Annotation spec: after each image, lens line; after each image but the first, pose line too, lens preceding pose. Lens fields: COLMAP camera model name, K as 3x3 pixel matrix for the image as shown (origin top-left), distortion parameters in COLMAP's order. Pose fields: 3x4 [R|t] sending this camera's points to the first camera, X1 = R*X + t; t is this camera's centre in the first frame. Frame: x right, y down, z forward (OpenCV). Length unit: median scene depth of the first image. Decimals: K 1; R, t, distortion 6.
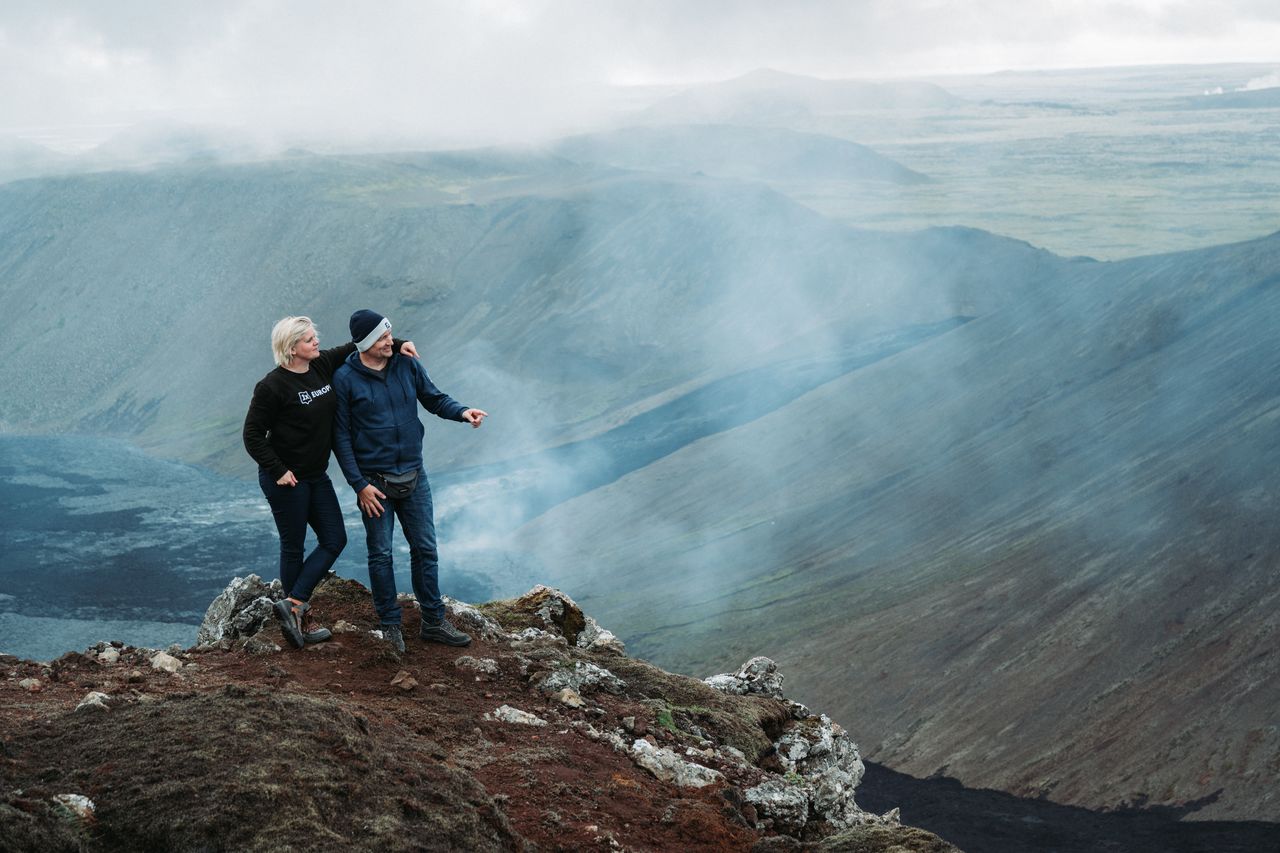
lens RADIAL K [[3502.4, 0, 639.2], [0, 3502.4, 418.5], [0, 0, 1]] dist [-0.080285, 0.000000]
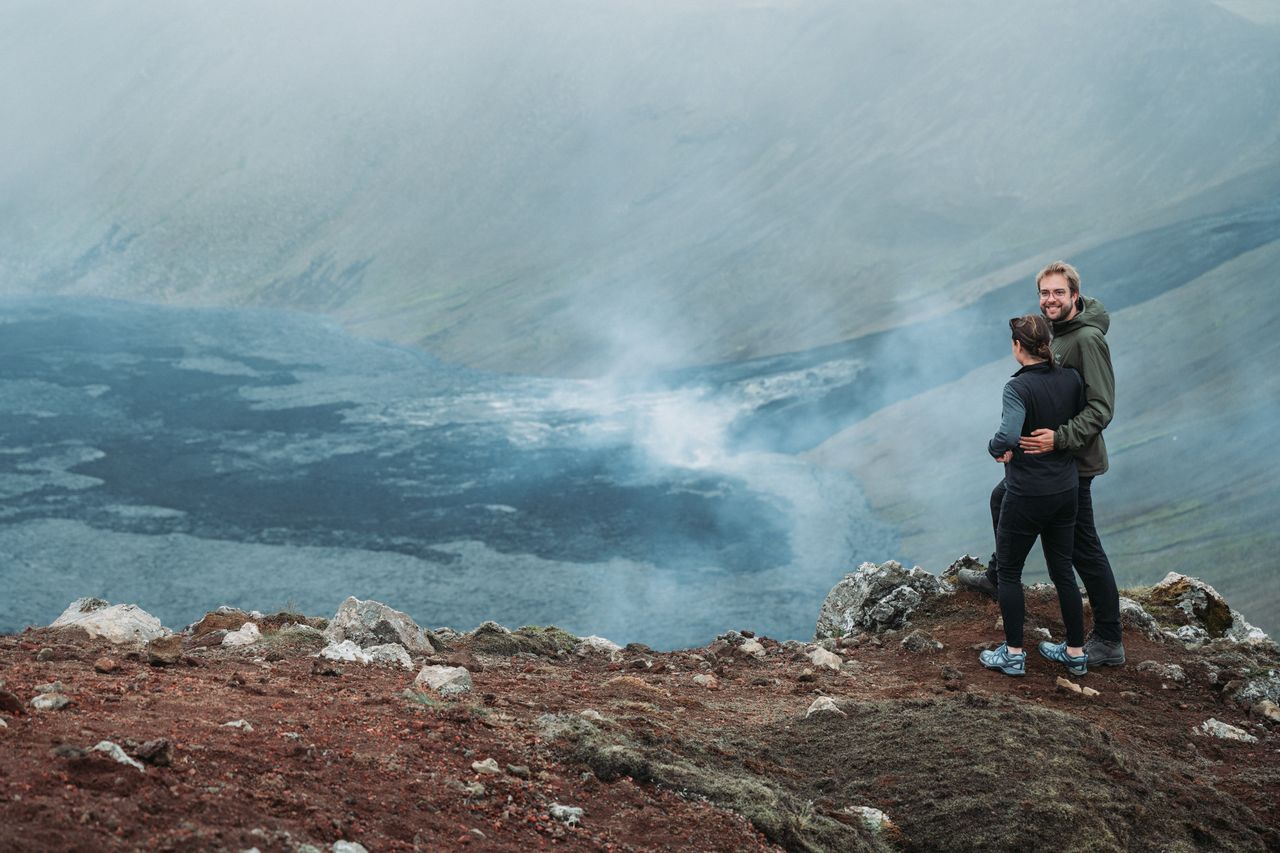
lens RADIAL K [[3502.4, 0, 639.6], [0, 3502.4, 436.7], [0, 0, 1]] dist [-0.080285, 0.000000]
pose [[0.970545, 0.014836, -0.240462, 0.106191], [-0.015038, 0.999886, 0.000997, 0.030553], [0.240449, 0.002649, 0.970658, 0.252597]]
